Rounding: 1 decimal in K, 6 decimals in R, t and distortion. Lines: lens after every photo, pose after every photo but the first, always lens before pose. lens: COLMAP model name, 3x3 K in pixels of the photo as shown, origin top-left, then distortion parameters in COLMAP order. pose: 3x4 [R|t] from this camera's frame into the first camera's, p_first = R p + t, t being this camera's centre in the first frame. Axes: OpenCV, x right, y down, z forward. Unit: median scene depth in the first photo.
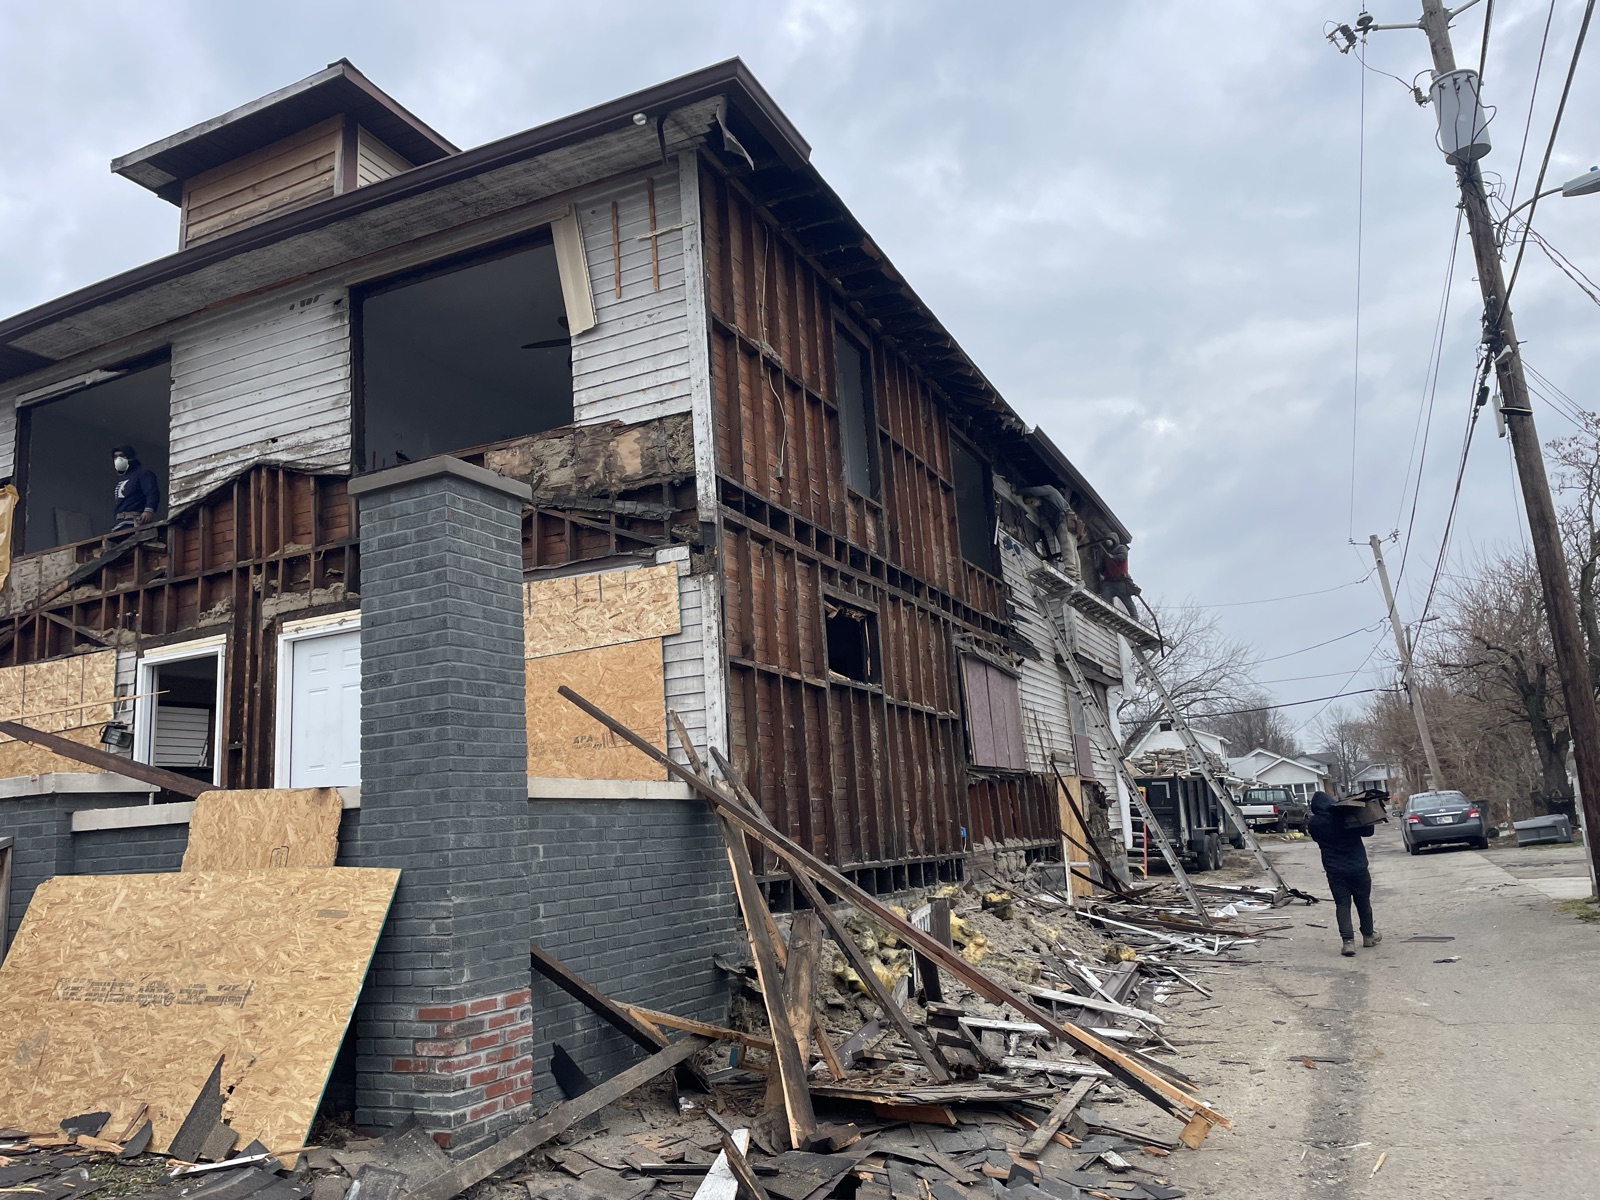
lens RADIAL K [[1198.9, 0, 800.0], [0, 1198.9, 600.0], [0, 0, 1]] dist [0.062266, -0.109234]
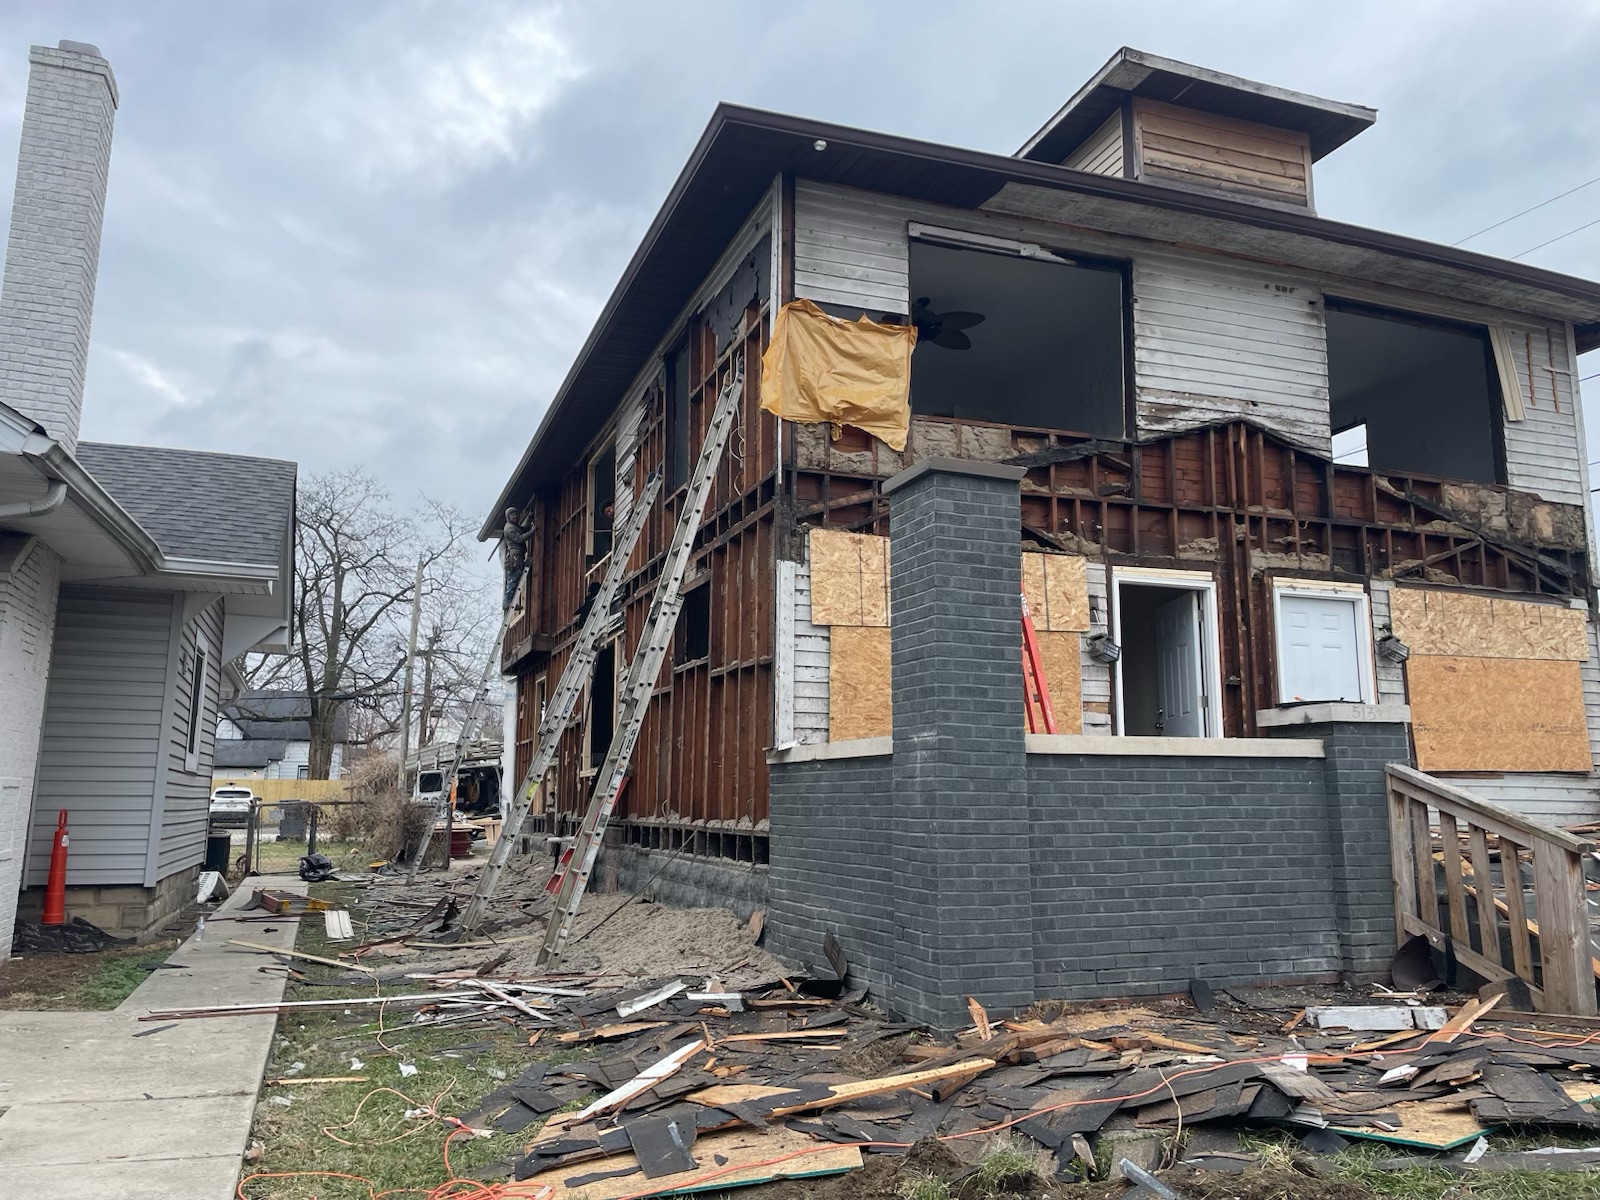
lens RADIAL K [[1217.7, 0, 798.2], [0, 1217.7, 620.6], [0, 0, 1]] dist [0.069444, -0.120358]
pose [[0.706876, 0.182513, 0.683385, -1.432067], [-0.181224, 0.980620, -0.074442, 0.210316], [-0.683728, -0.071225, 0.726253, 0.476672]]
